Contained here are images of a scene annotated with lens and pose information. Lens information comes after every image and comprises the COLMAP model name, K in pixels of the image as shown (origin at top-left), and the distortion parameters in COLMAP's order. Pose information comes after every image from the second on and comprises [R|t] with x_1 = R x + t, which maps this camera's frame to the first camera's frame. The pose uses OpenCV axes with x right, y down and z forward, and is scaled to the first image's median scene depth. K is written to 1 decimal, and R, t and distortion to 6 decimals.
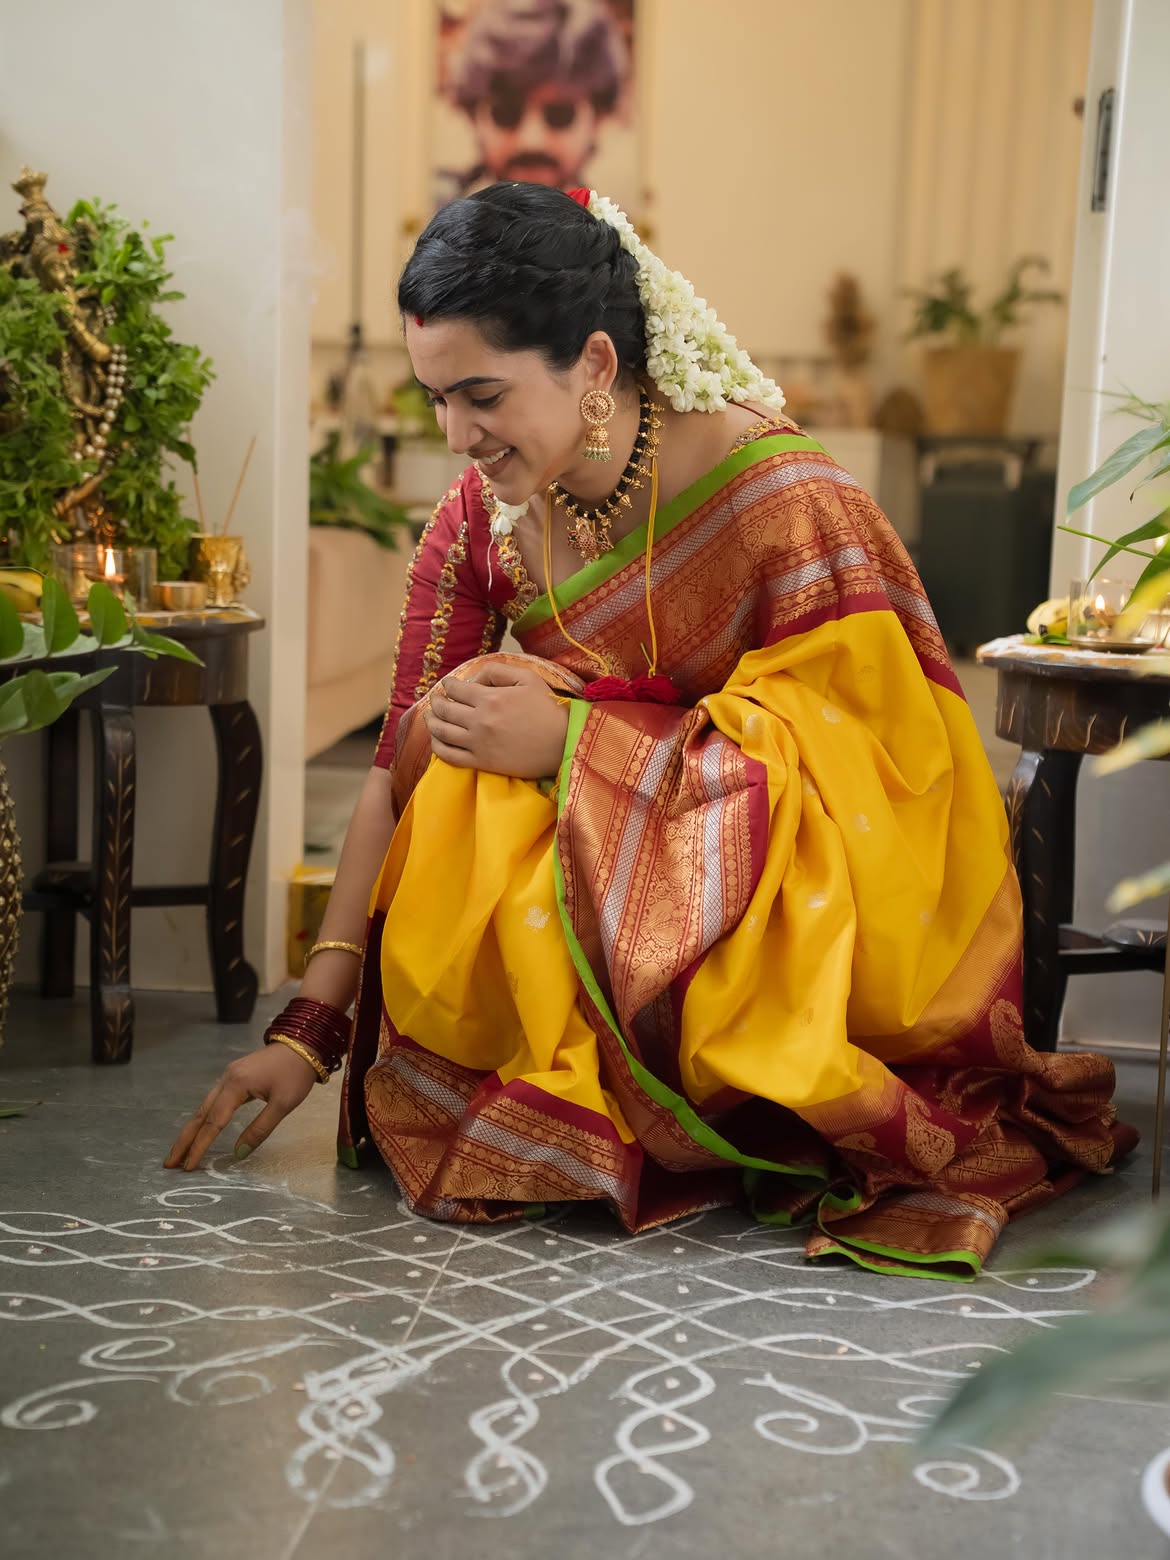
lens RADIAL K [[2823.3, 0, 633.0], [0, 2823.3, 832.0], [0, 0, 1]] dist [0.117989, 0.099845]
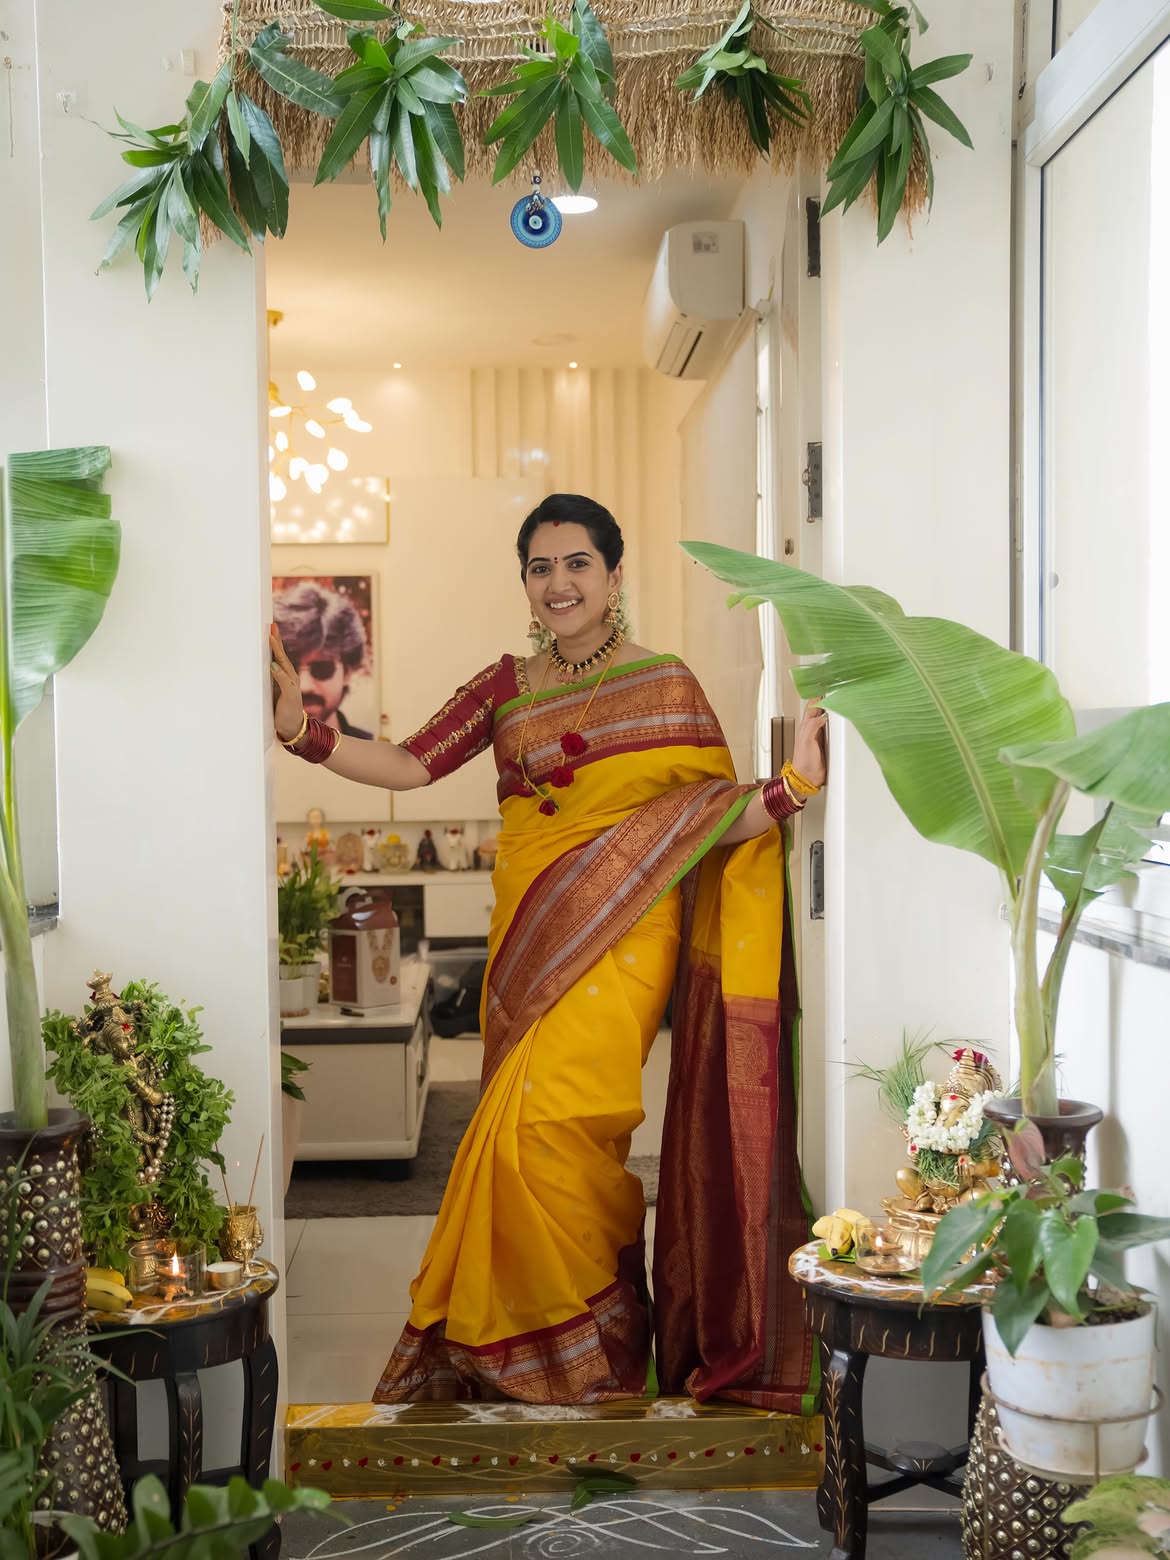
lens RADIAL K [[1872.0, 0, 525.0], [0, 1872.0, 777.4], [0, 0, 1]] dist [0.015196, 0.015217]
pose [[0.991465, -0.056627, 0.117435, -0.106140], [0.070012, 0.991105, -0.113176, -0.207653], [-0.109981, 0.120432, 0.986611, 0.052813]]
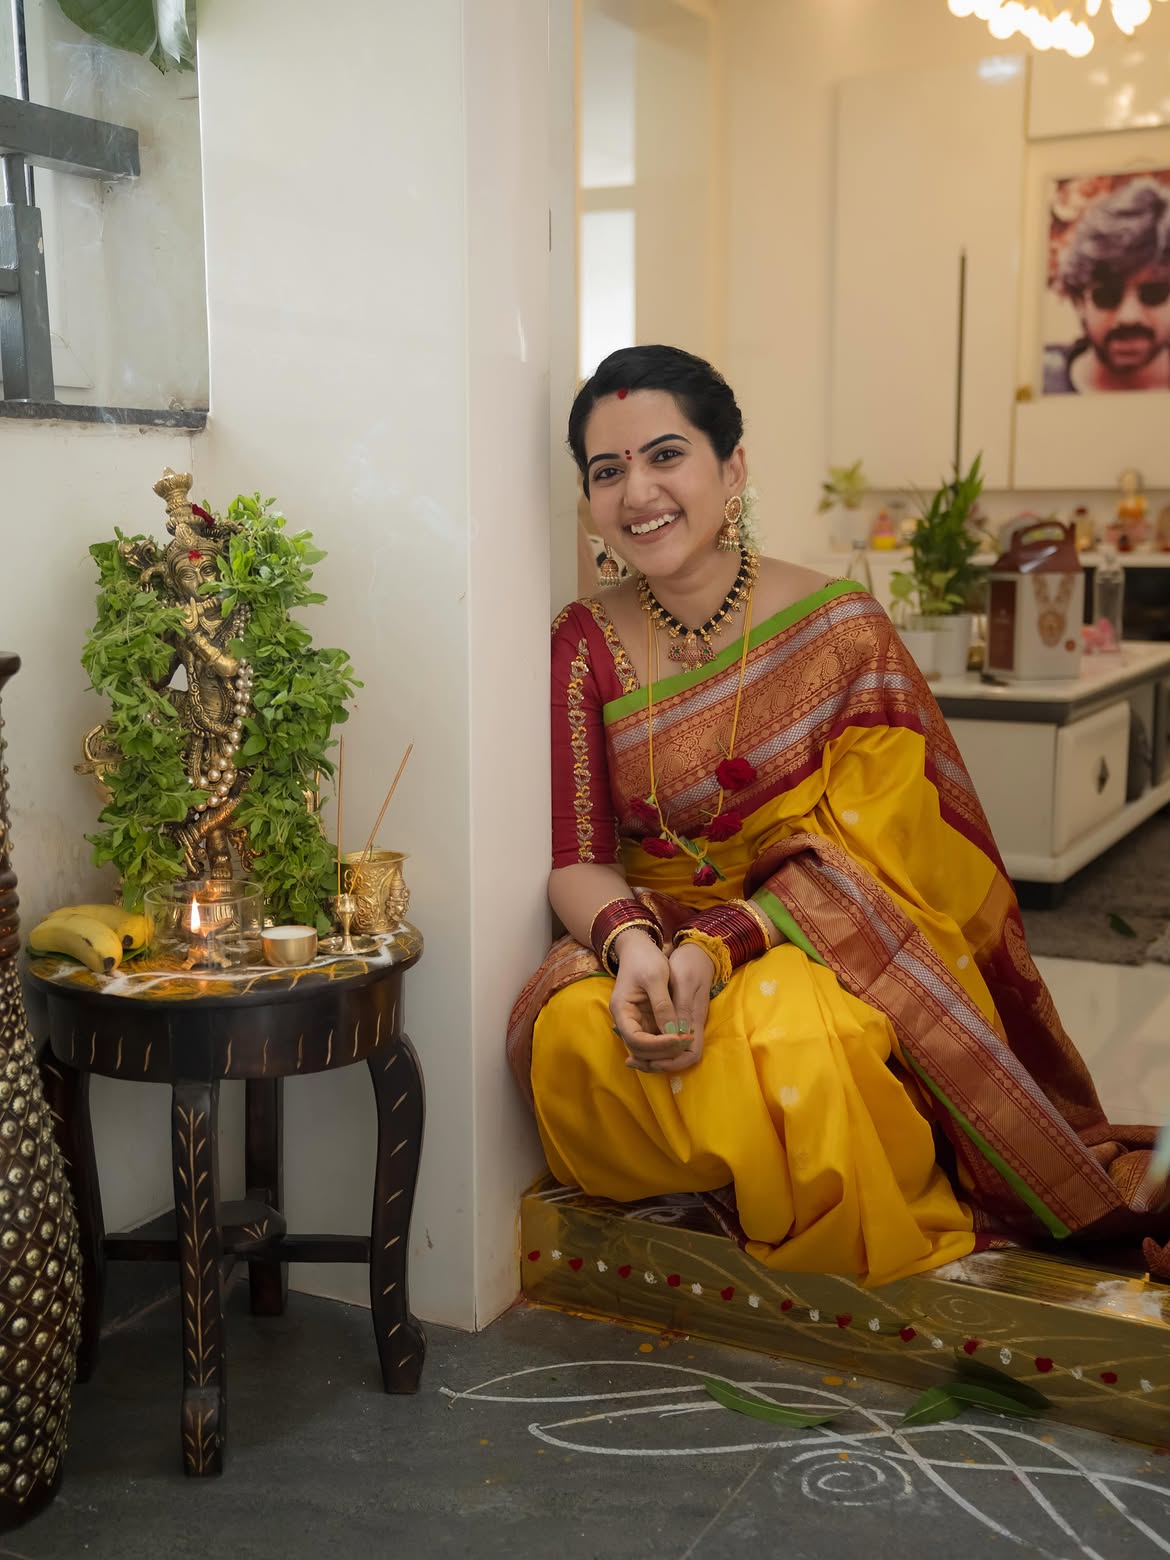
lens RADIAL K [[1872.0, 0, 525.0], [0, 1872.0, 777.4], [0, 0, 1]] dist [0.015196, 0.015217]
pose [[0.916247, 0.014330, -0.400357, 0.137455], [-0.013746, 0.999896, 0.004330, -0.137153], [0.400377, 0.001536, 0.916349, 0.492776]]
